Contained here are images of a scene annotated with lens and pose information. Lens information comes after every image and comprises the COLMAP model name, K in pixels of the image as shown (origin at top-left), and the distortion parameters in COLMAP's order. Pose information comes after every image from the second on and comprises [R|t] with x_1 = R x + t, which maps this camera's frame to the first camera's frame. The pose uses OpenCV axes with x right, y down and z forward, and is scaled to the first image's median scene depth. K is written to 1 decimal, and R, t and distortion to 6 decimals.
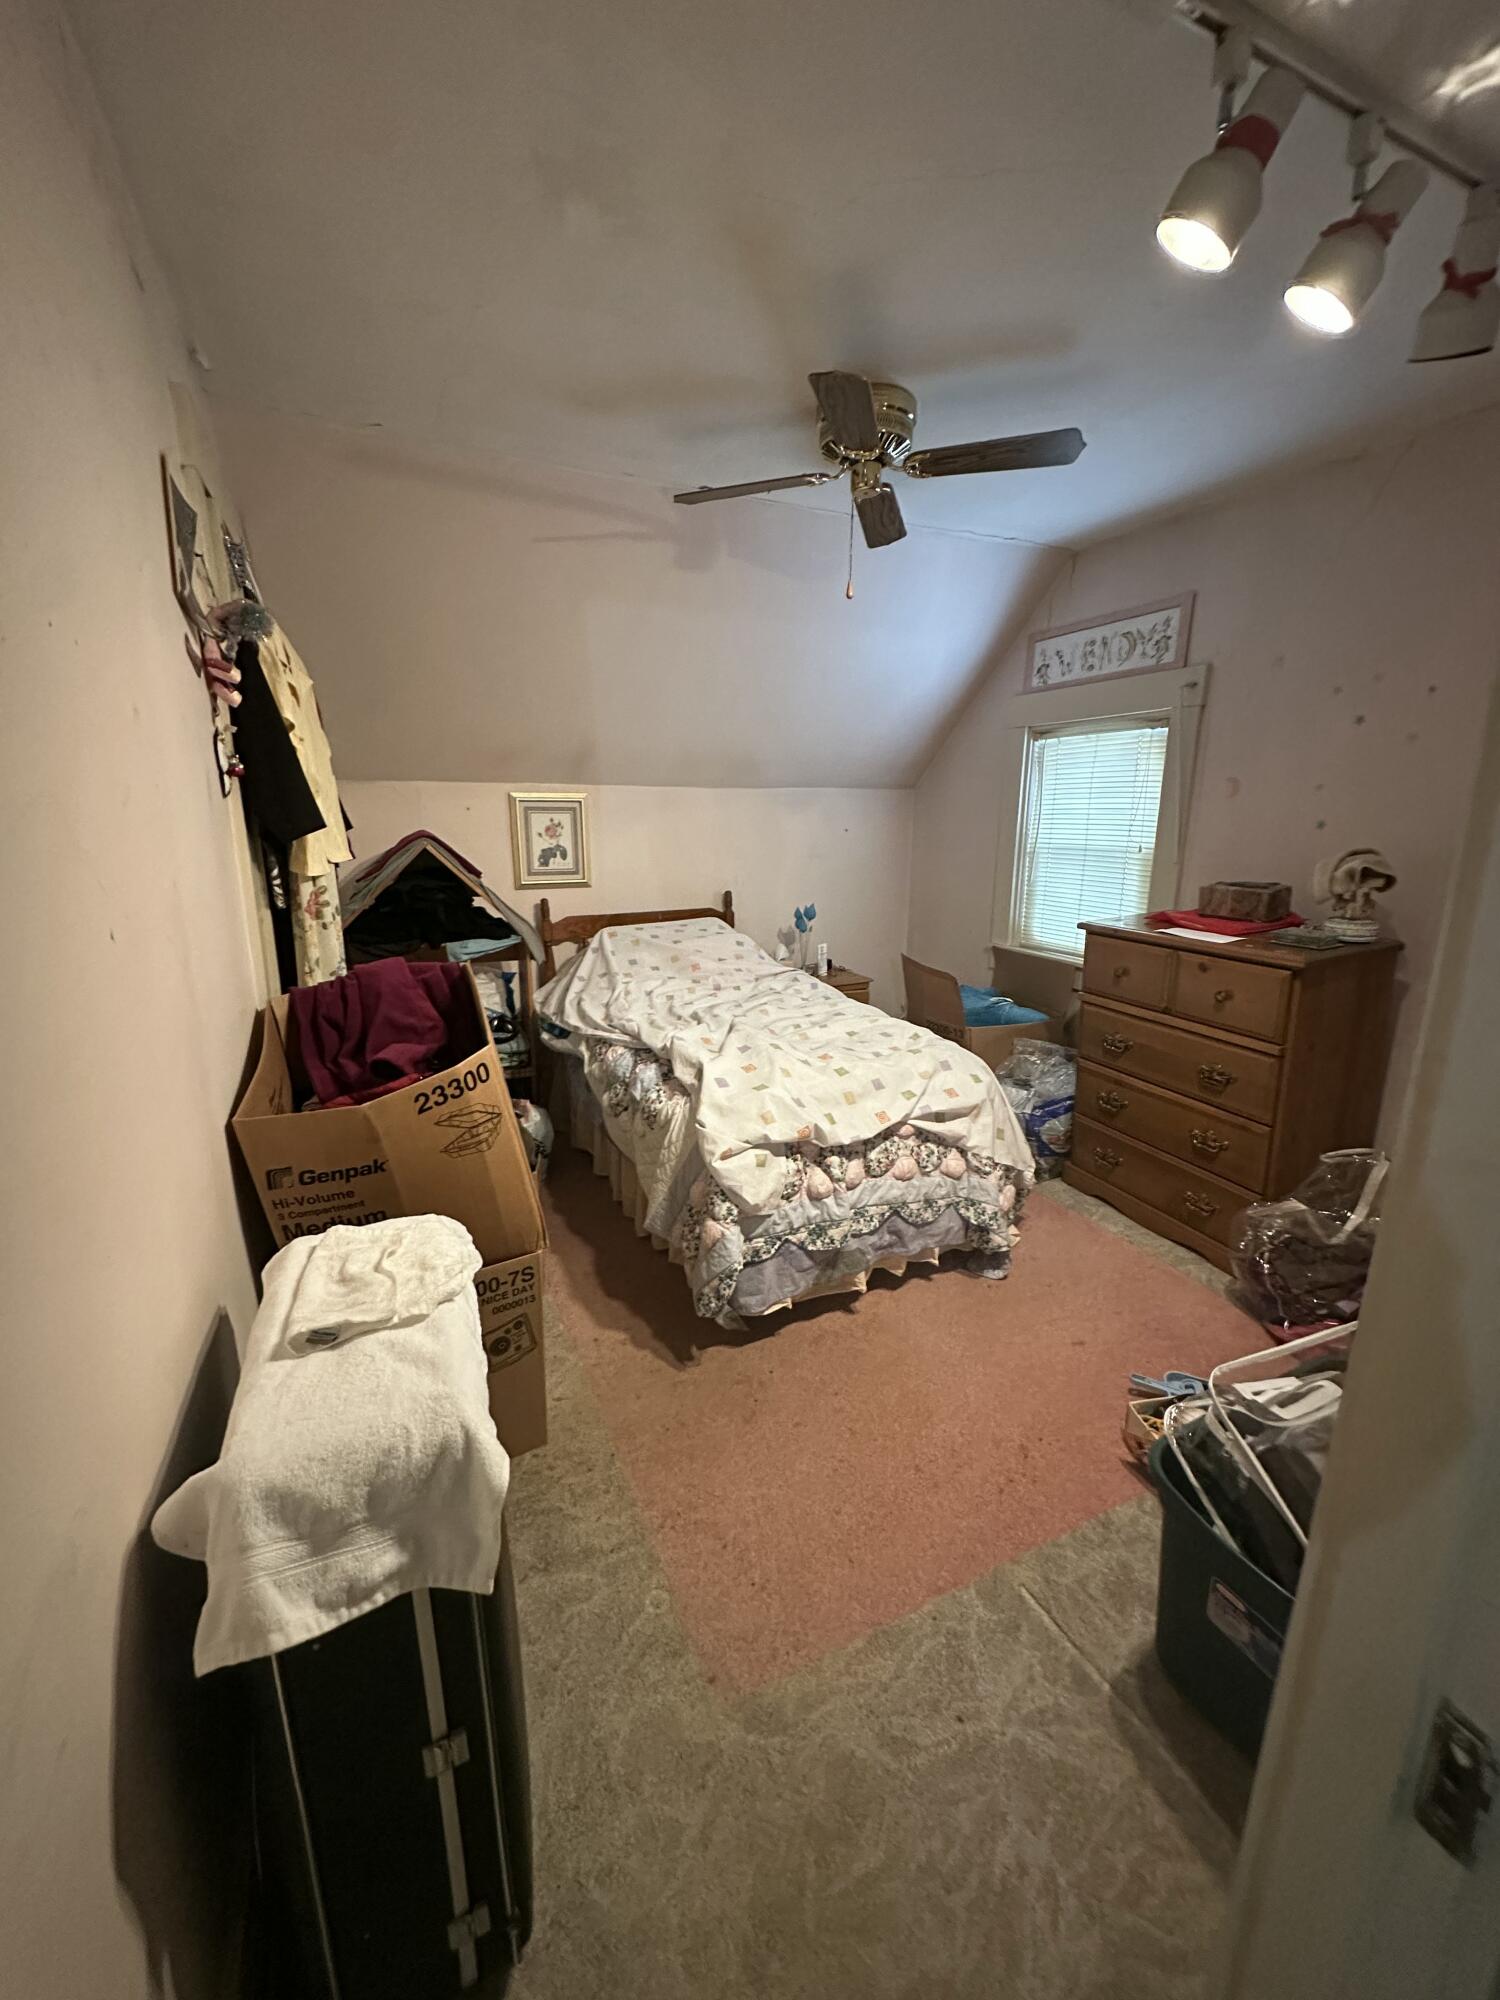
lens RADIAL K [[792.4, 0, 748.6], [0, 792.4, 992.5], [0, 0, 1]] dist [0.001318, 0.000039]
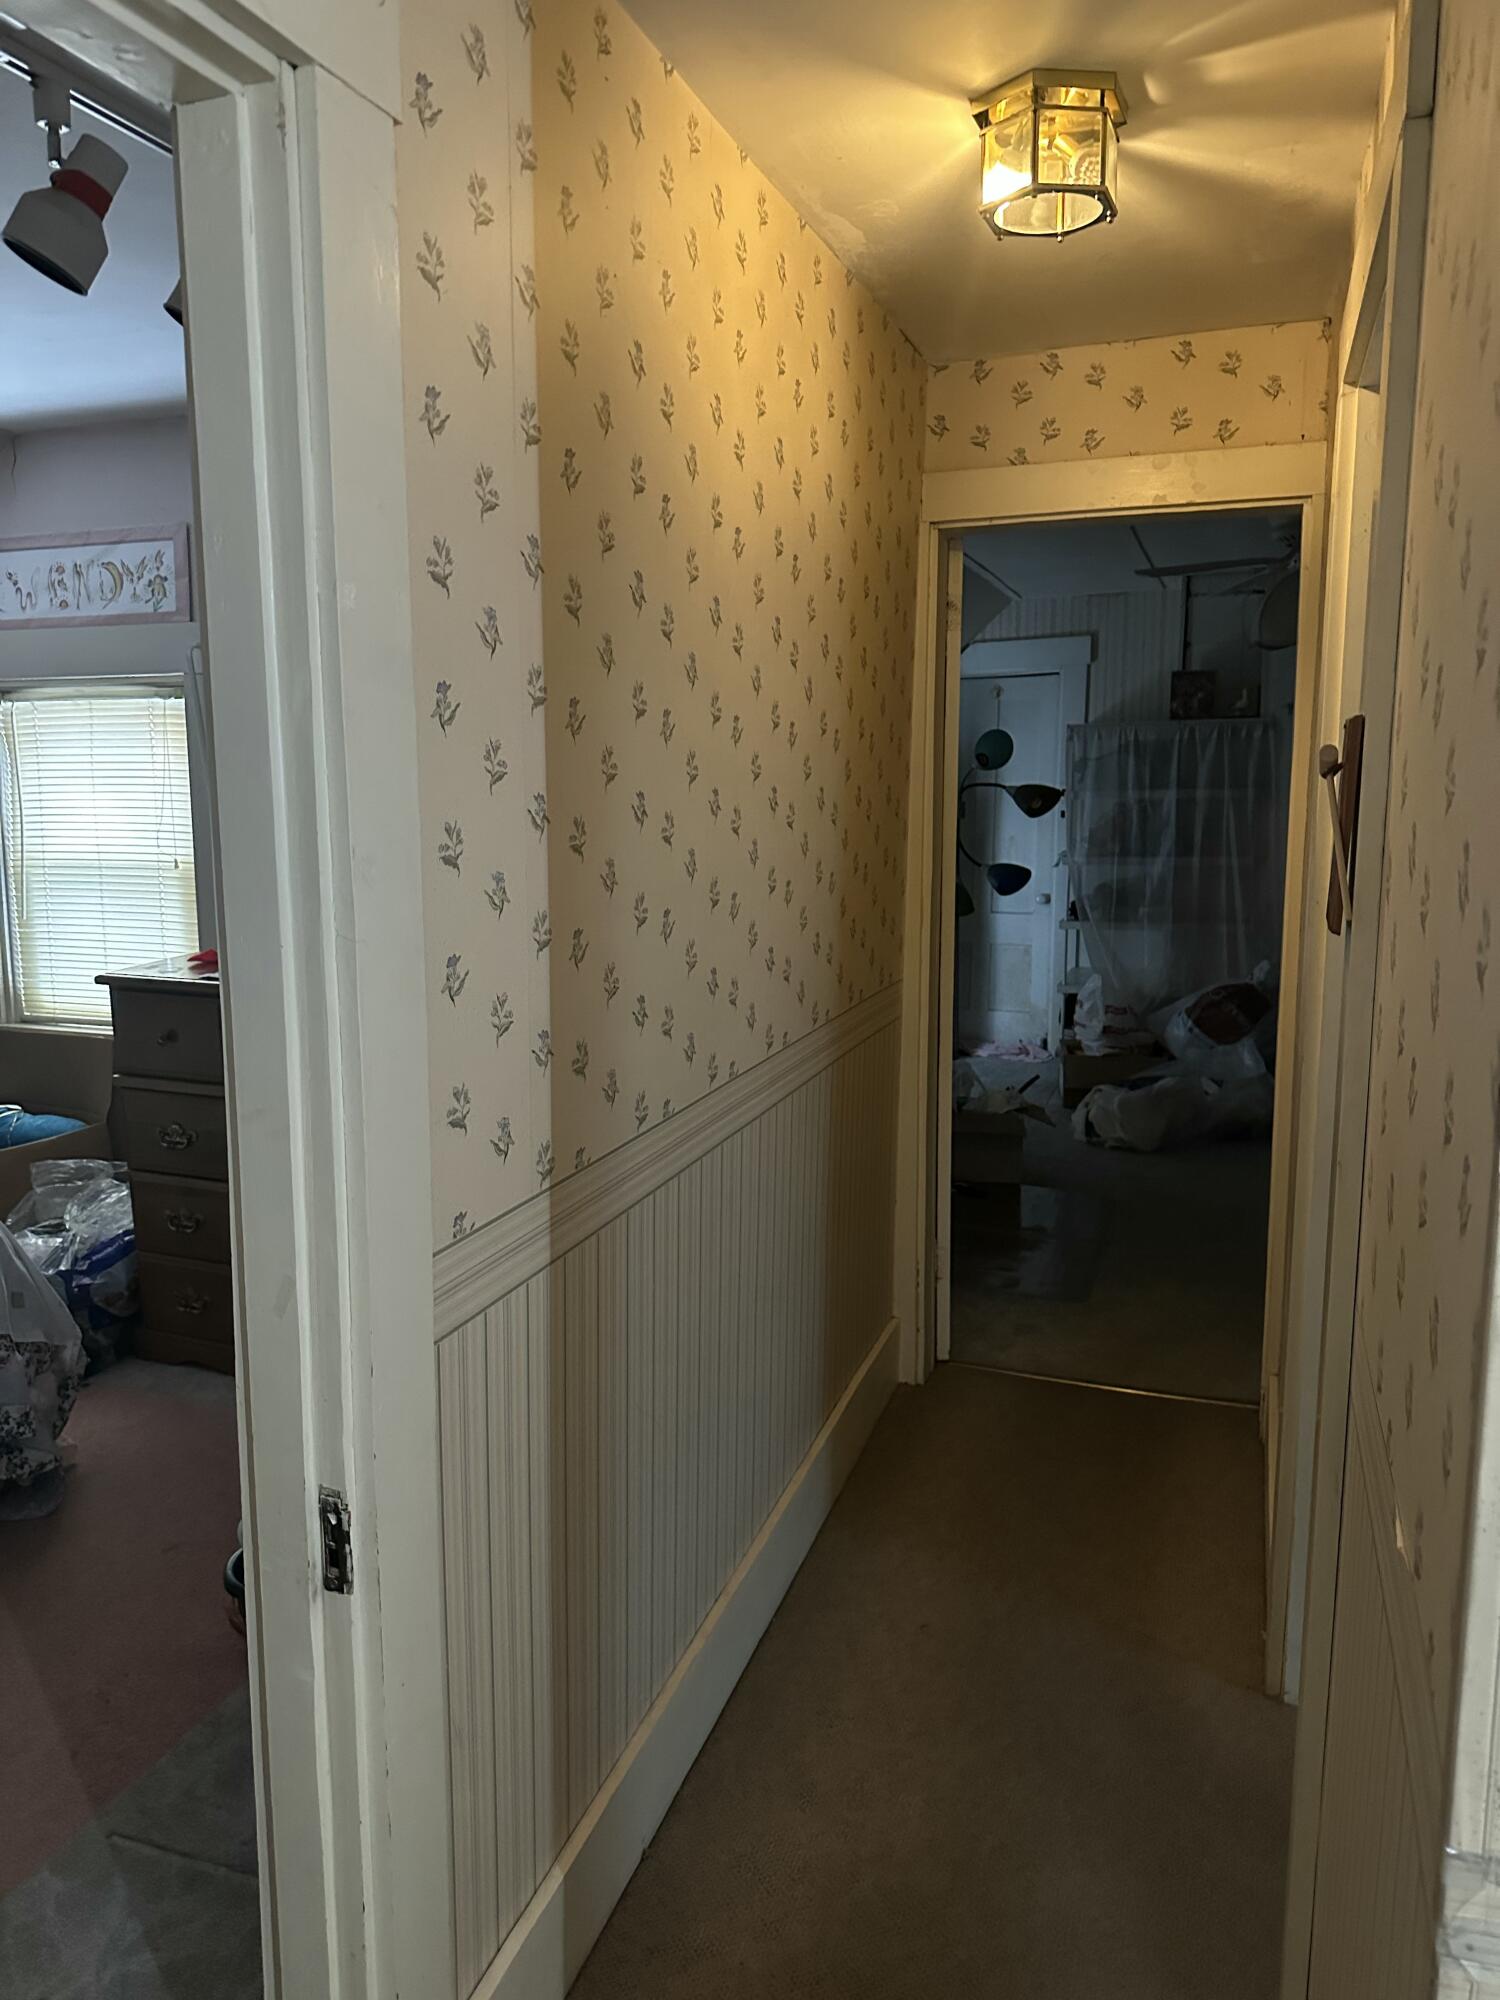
lens RADIAL K [[1404.8, 0, 740.6], [0, 1404.8, 1001.9], [0, 0, 1]] dist [-0.009759, -0.003432]
pose [[0.702809, -0.109050, 0.702970, -0.045397], [0.156959, 0.987598, -0.003720, 0.025121], [-0.693847, 0.112952, 0.711209, -0.236176]]
